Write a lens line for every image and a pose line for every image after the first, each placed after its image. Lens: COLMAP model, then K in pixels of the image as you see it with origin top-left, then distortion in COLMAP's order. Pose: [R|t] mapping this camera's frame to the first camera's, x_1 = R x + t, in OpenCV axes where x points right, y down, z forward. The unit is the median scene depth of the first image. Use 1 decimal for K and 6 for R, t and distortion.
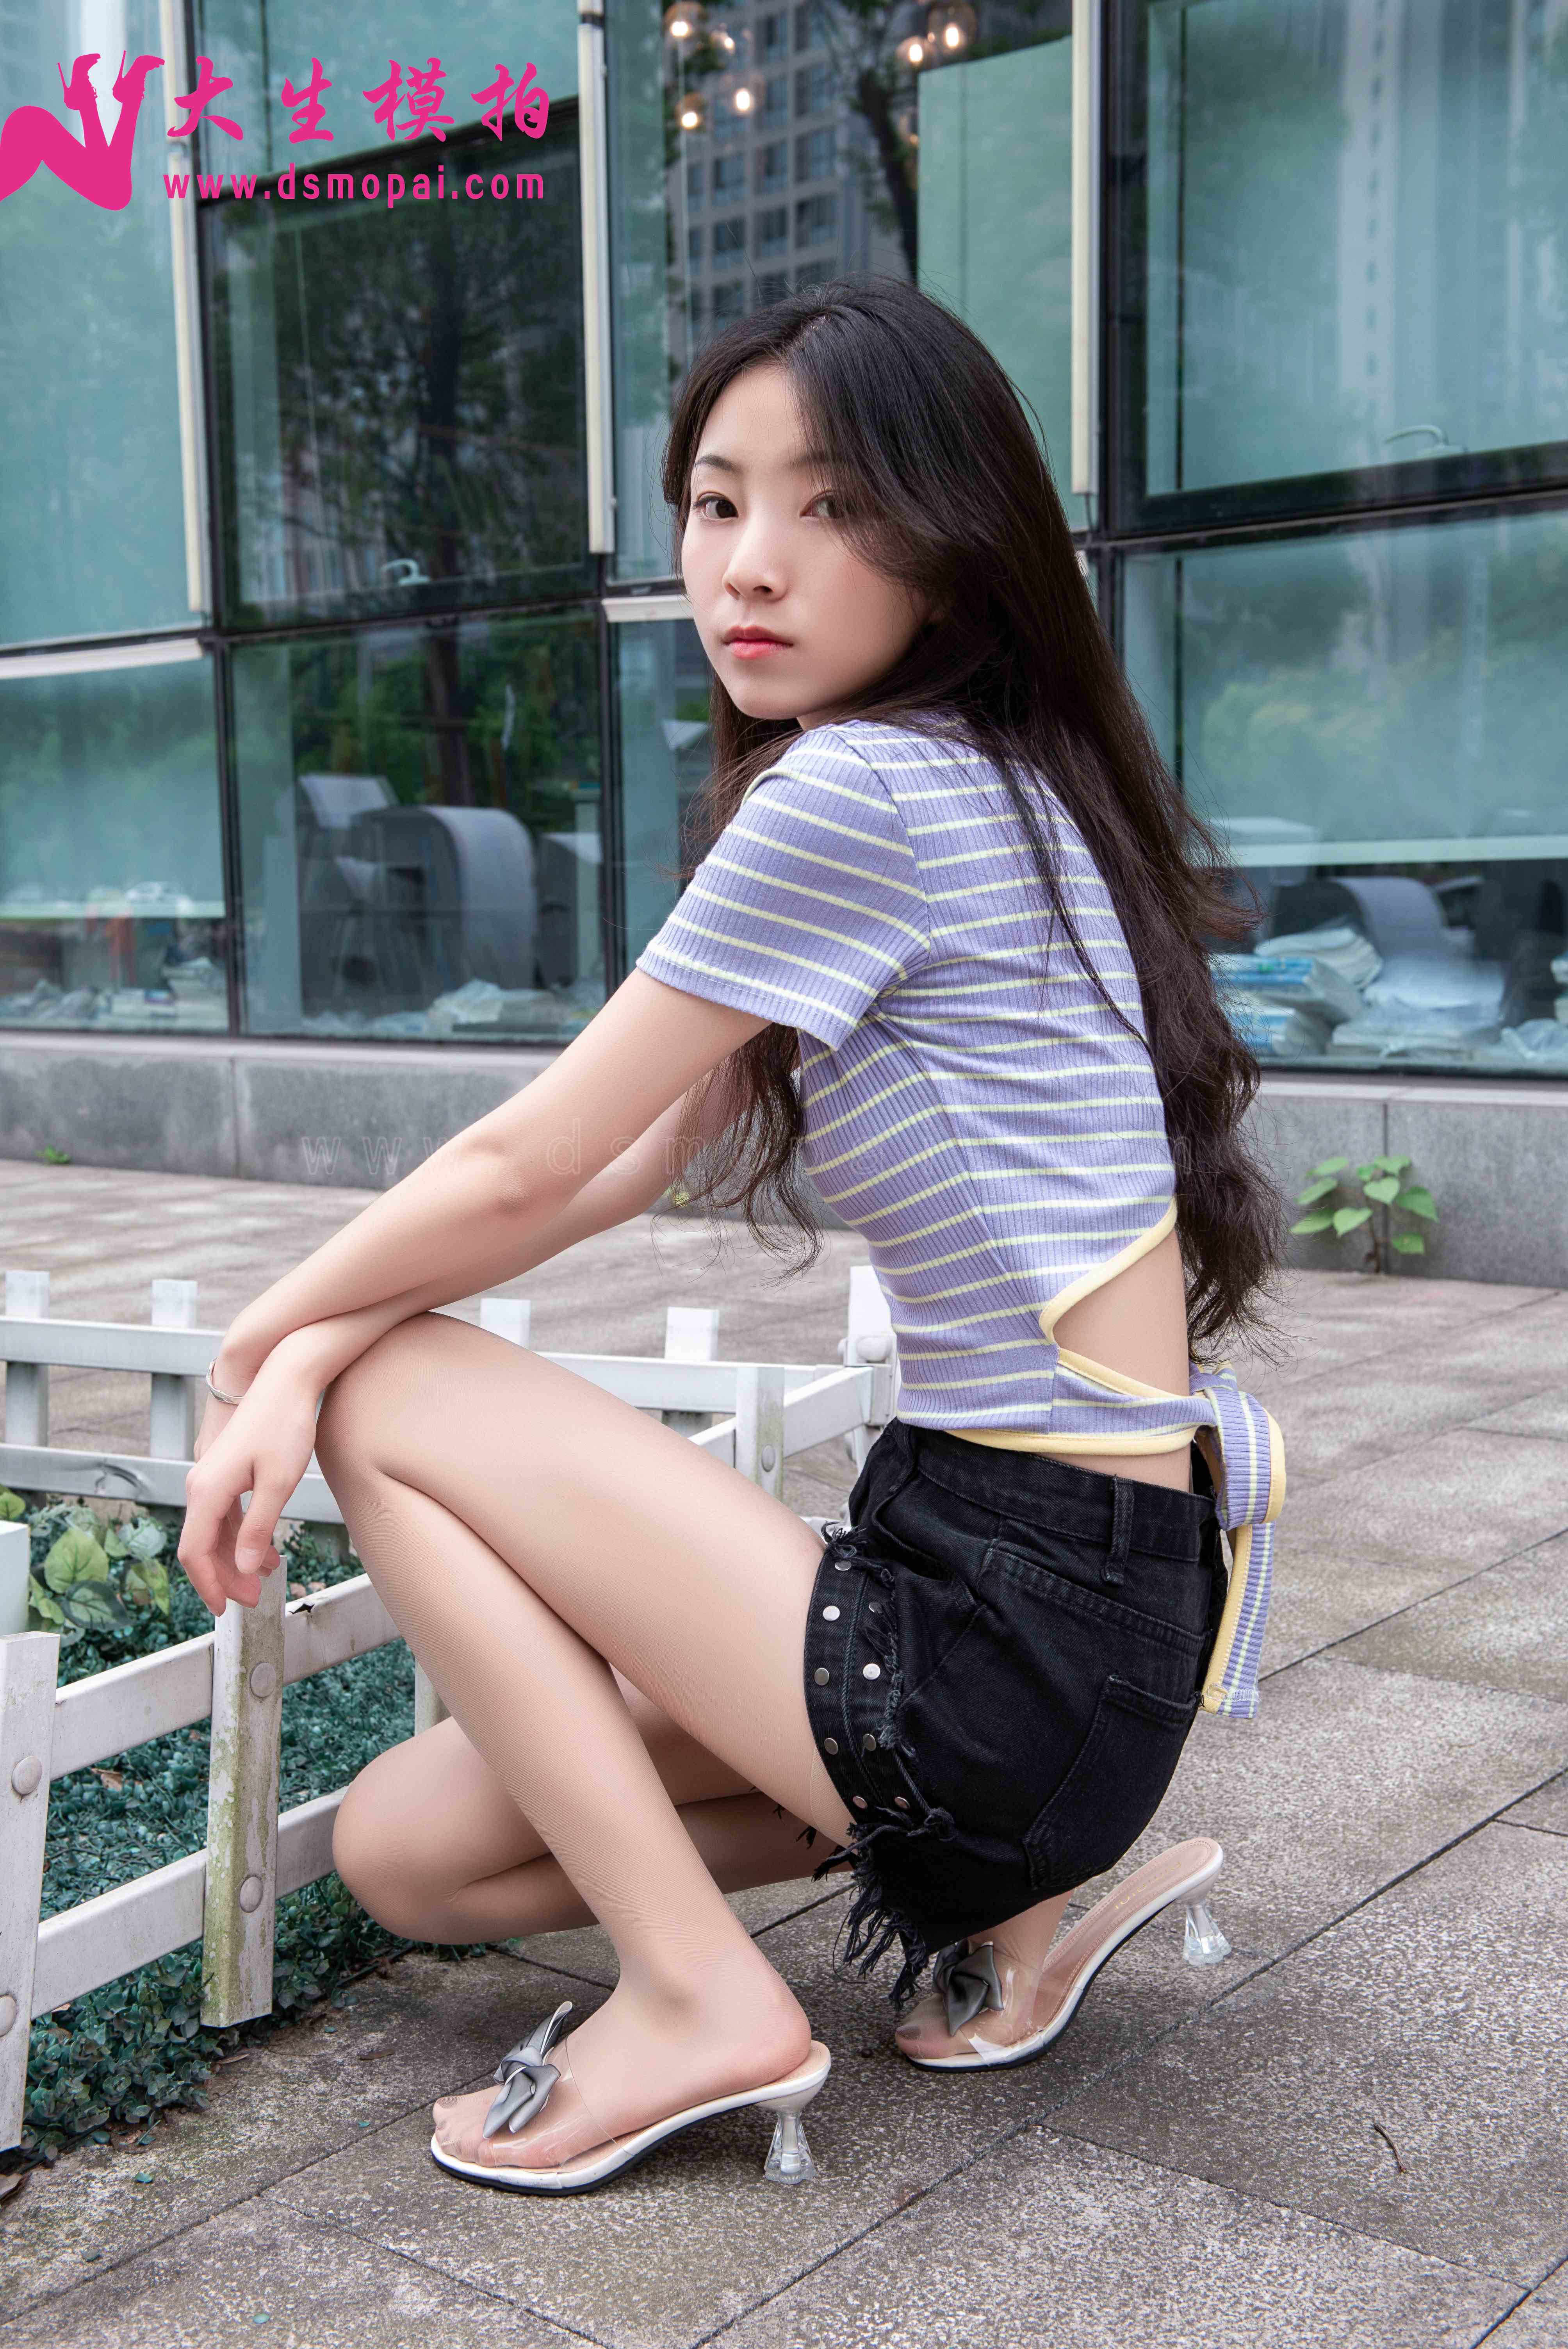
lens RADIAL K [[2795.3, 0, 782.0], [0, 2795.3, 1175.2], [0, 0, 1]] dist [0.098026, 0.000000]
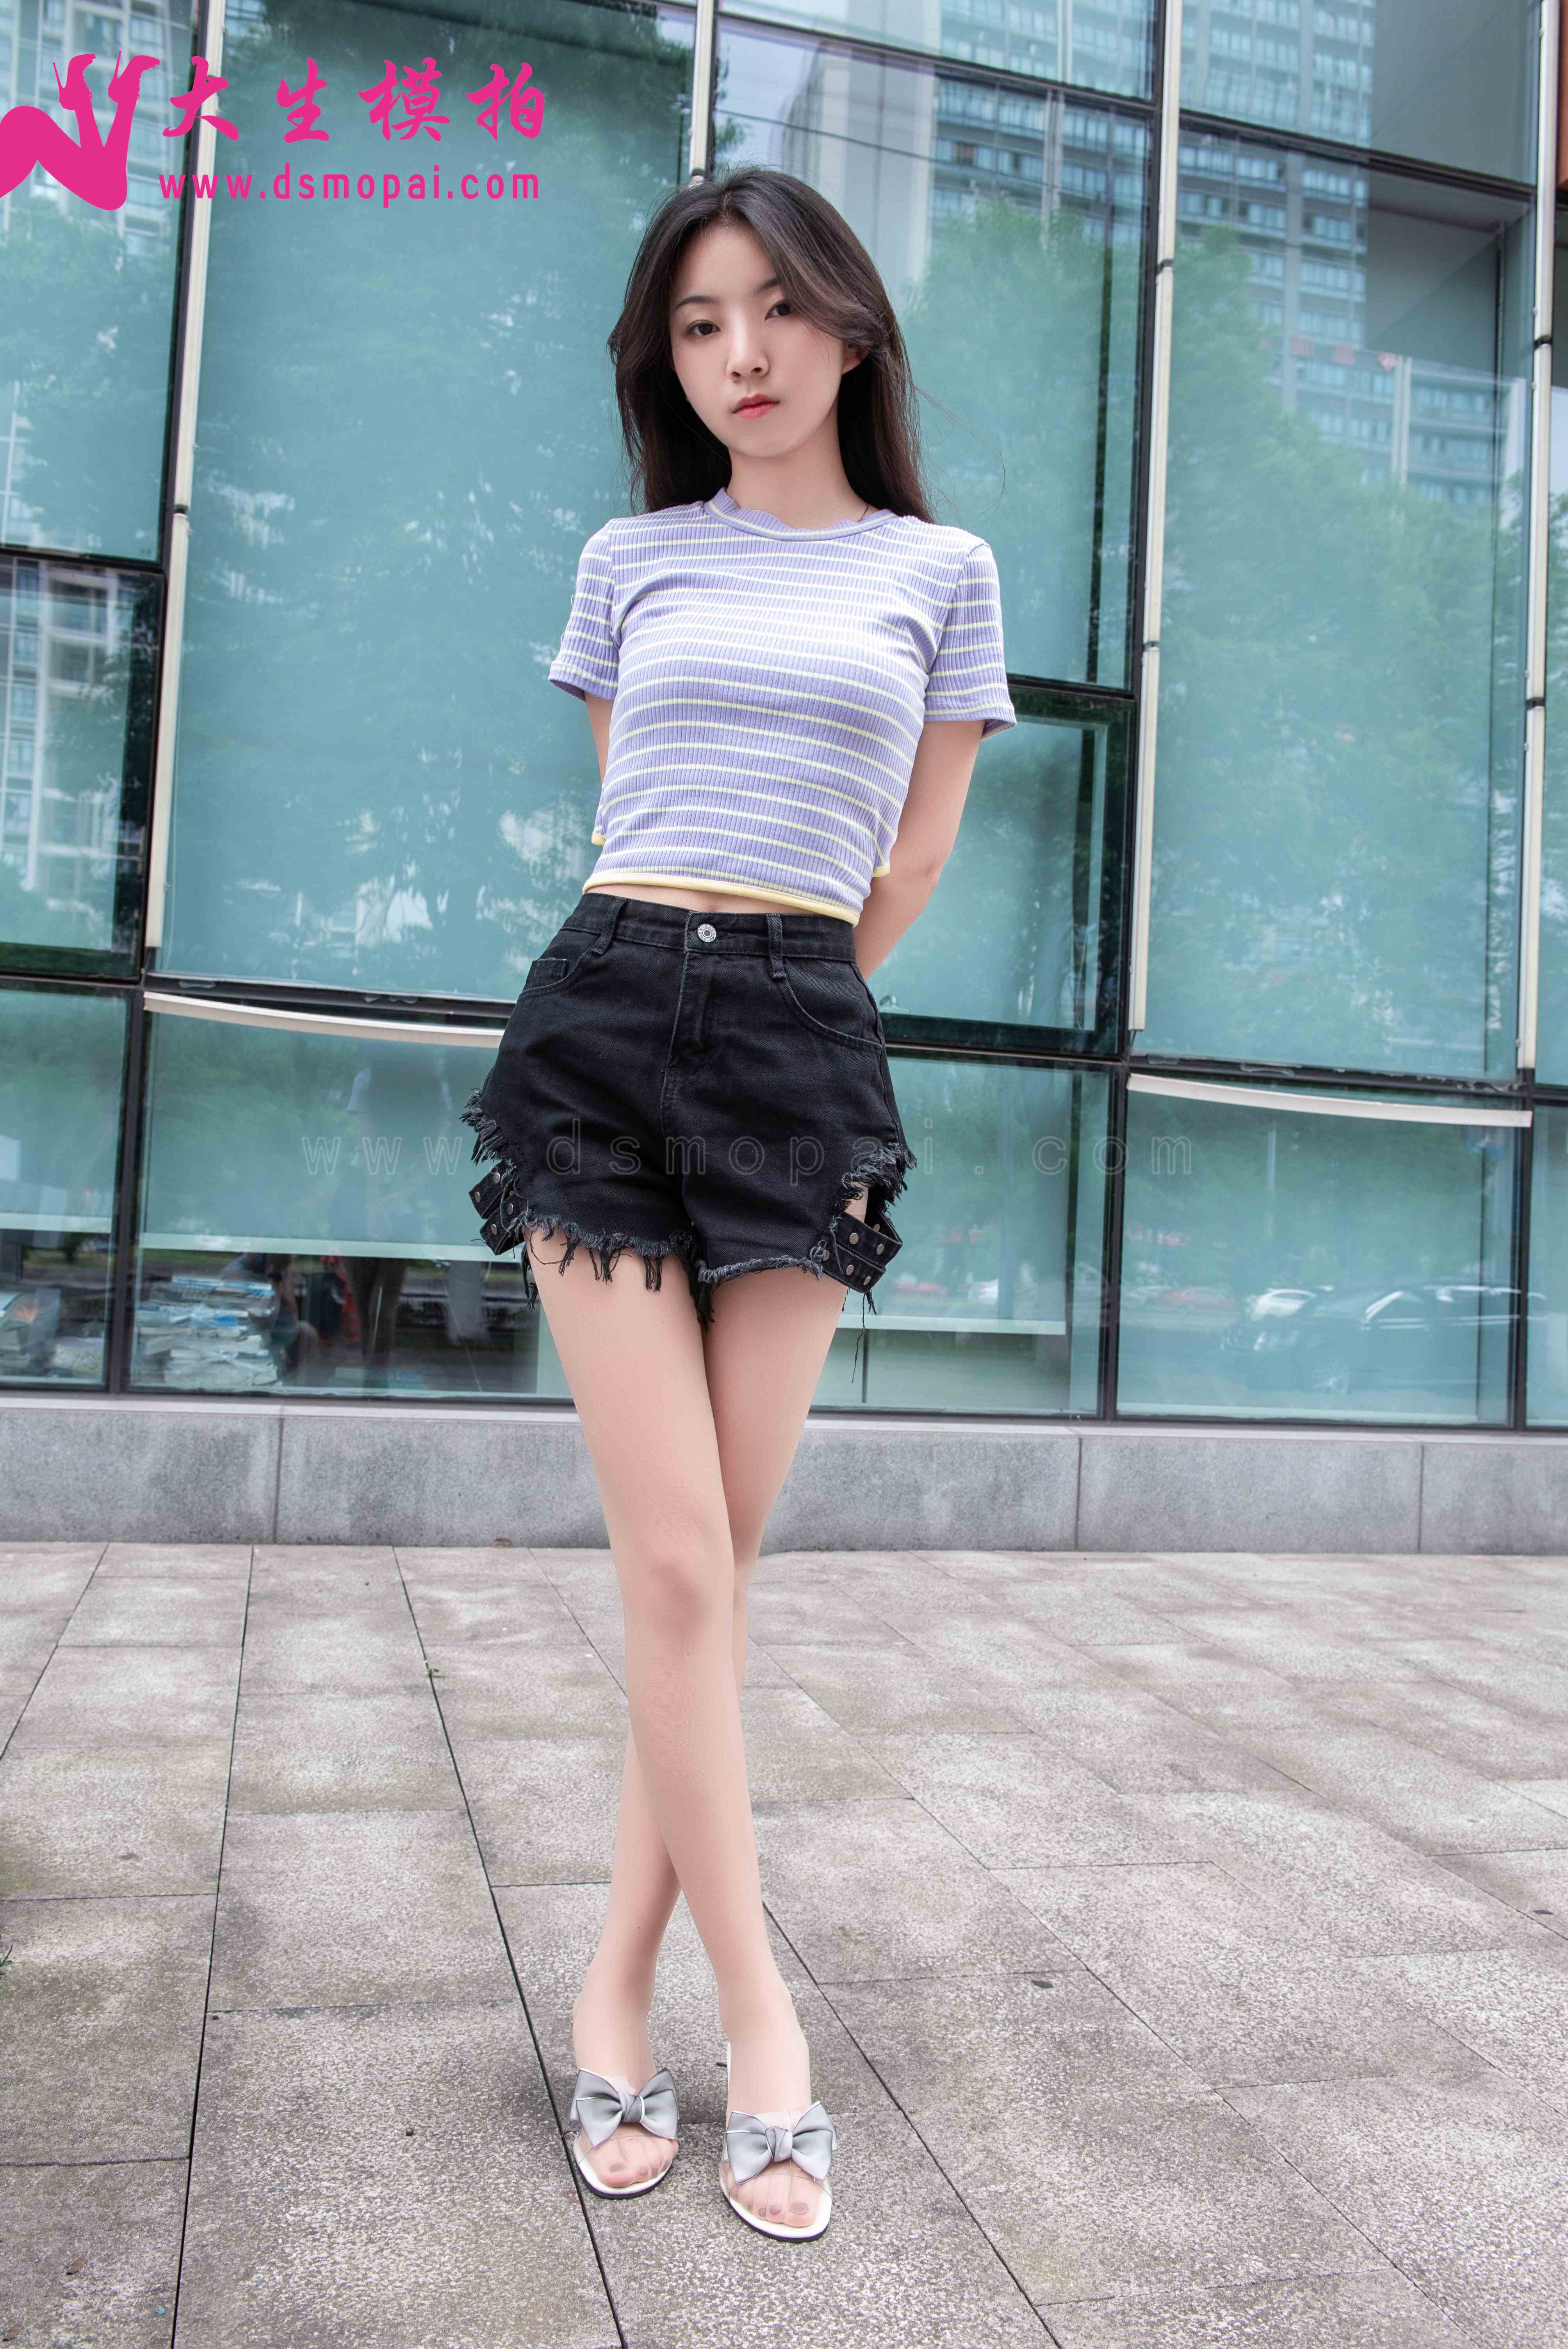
lens RADIAL K [[1973.5, 0, 789.0], [0, 1973.5, 1173.1], [0, 0, 1]] dist [-0.015443, 0.005232]
pose [[0.589401, 0.075353, 0.804319, -0.515606], [0.028991, 0.993026, -0.114277, -0.030132], [-0.807320, 0.090673, 0.583106, 0.191015]]
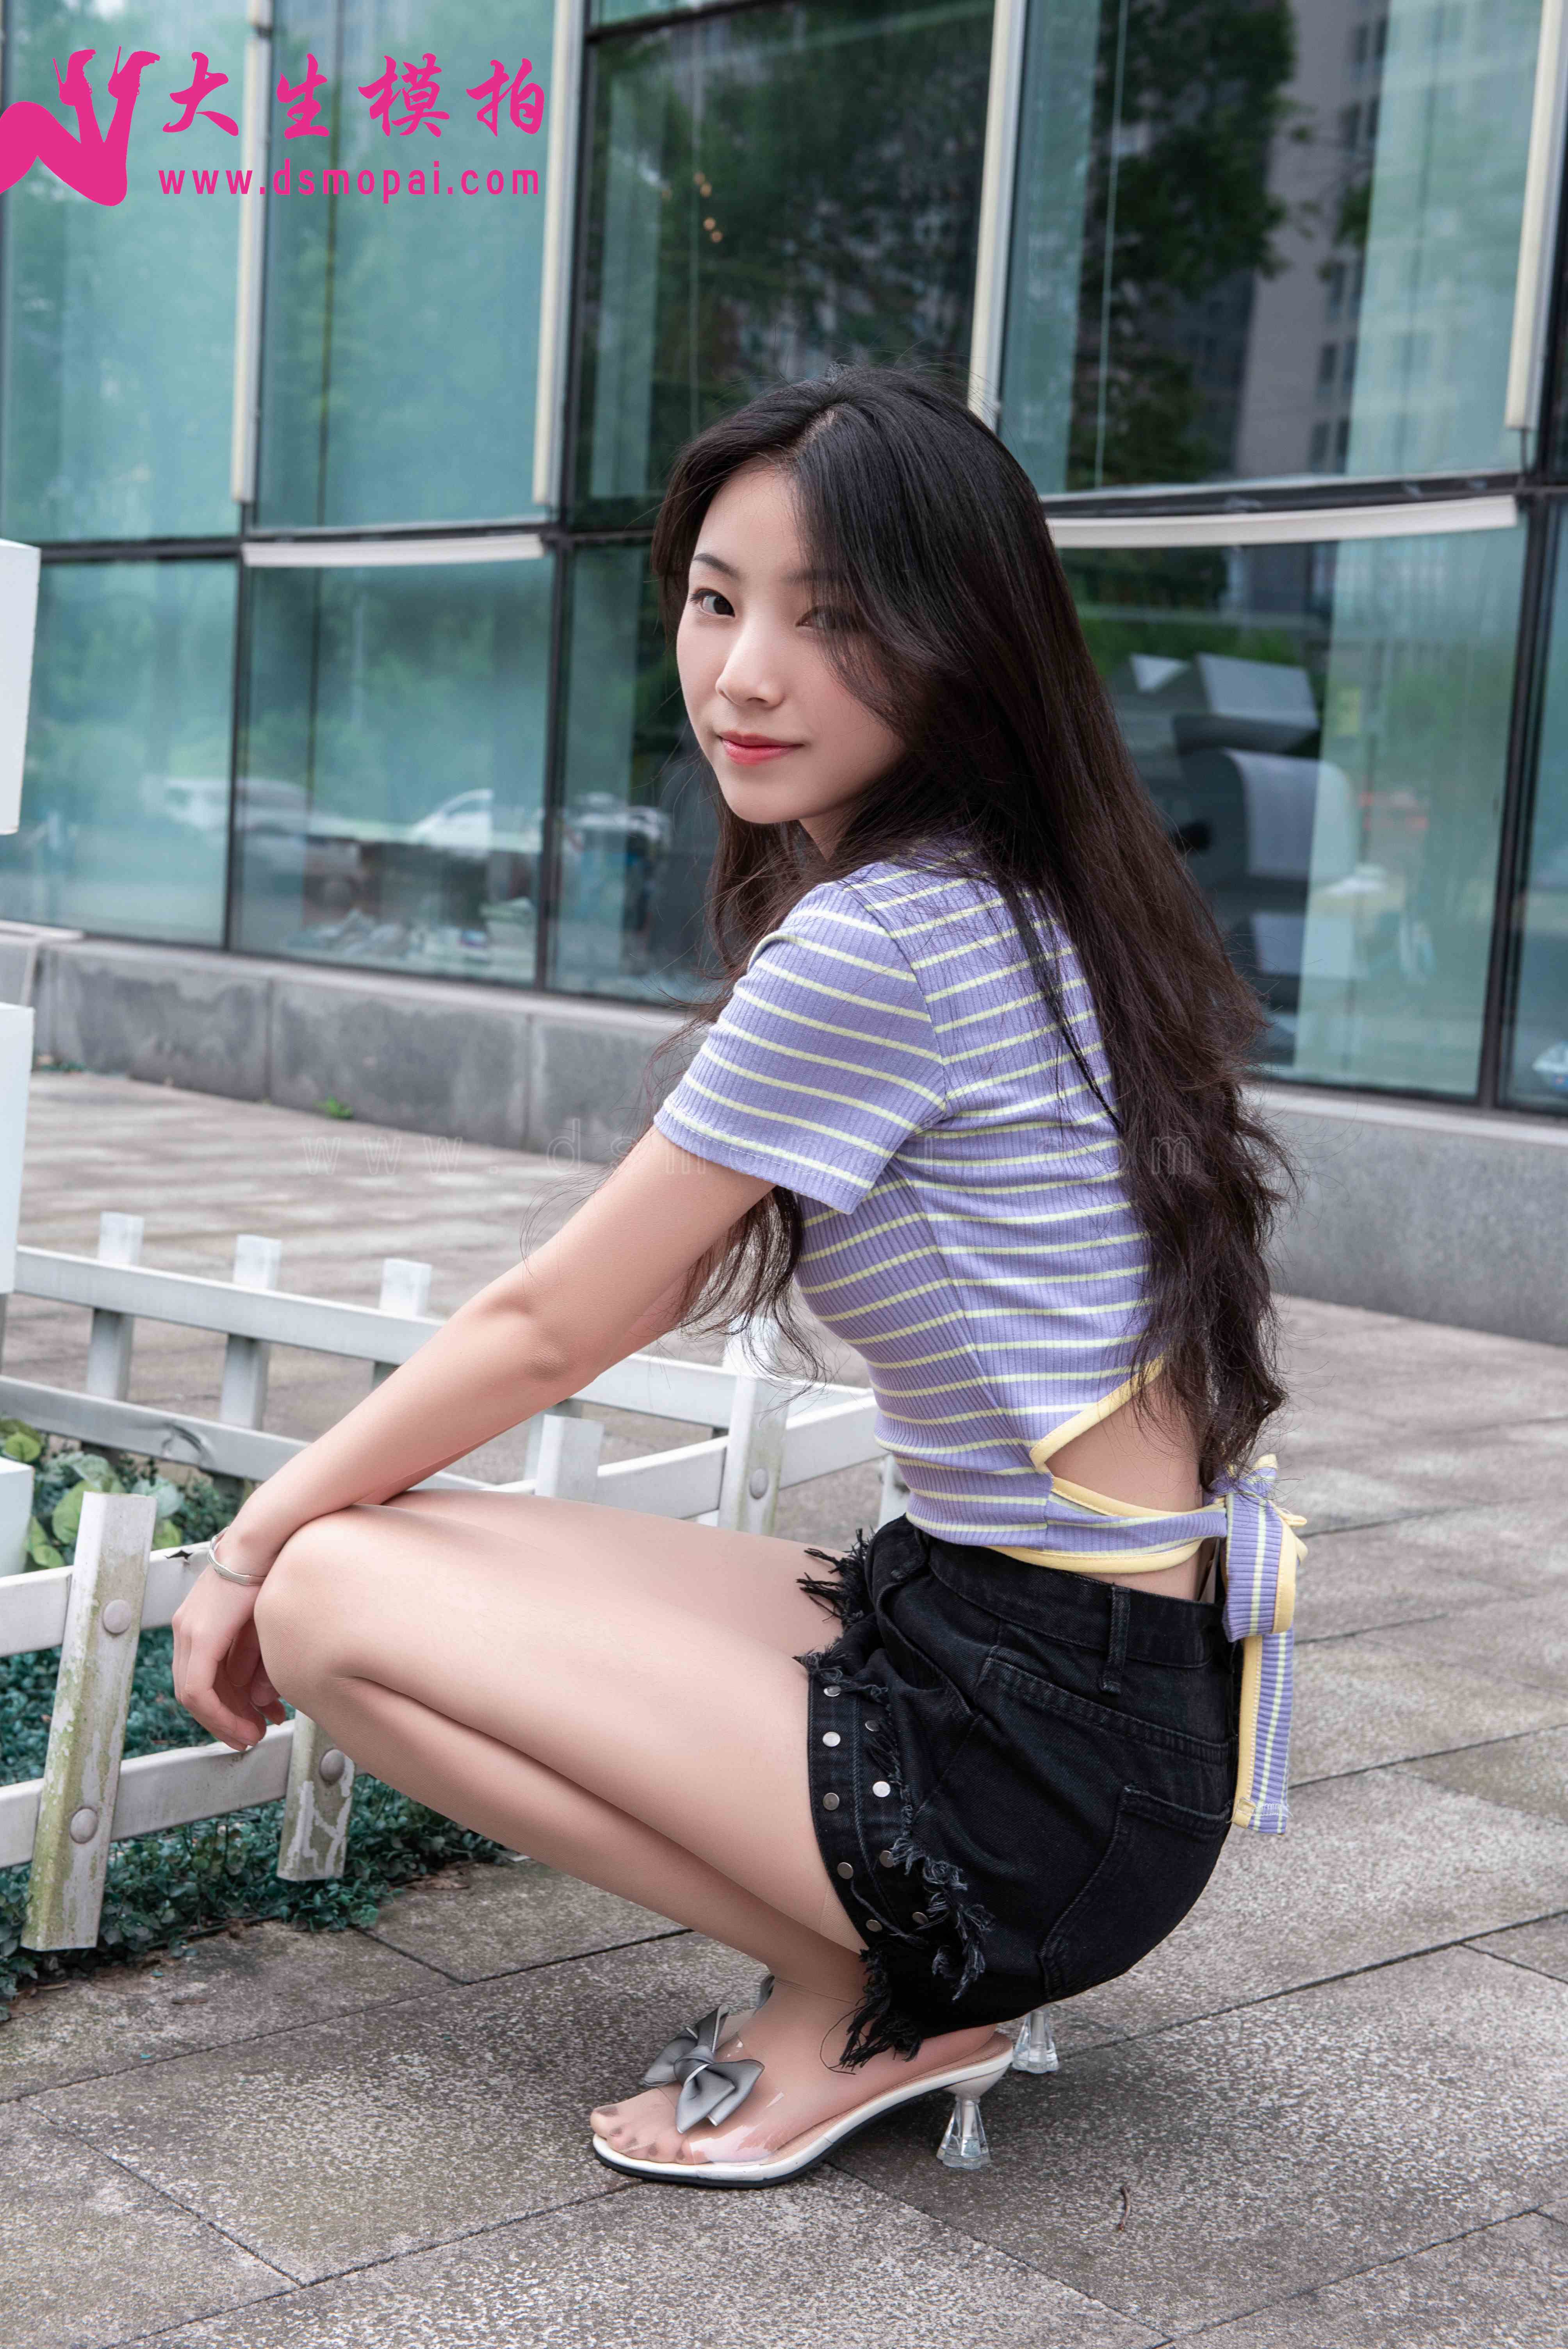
lens RADIAL K [[3481.9, 0, 781.8], [0, 3481.9, 1164.6], [0, 0, 1]] dist [0.137436, 0.000000]
pose [[0.981225, 0.090614, -0.170255, 0.194614], [-0.092255, 0.995734, -0.001734, -0.001317], [0.169372, 0.017409, 0.985399, -0.157481]]
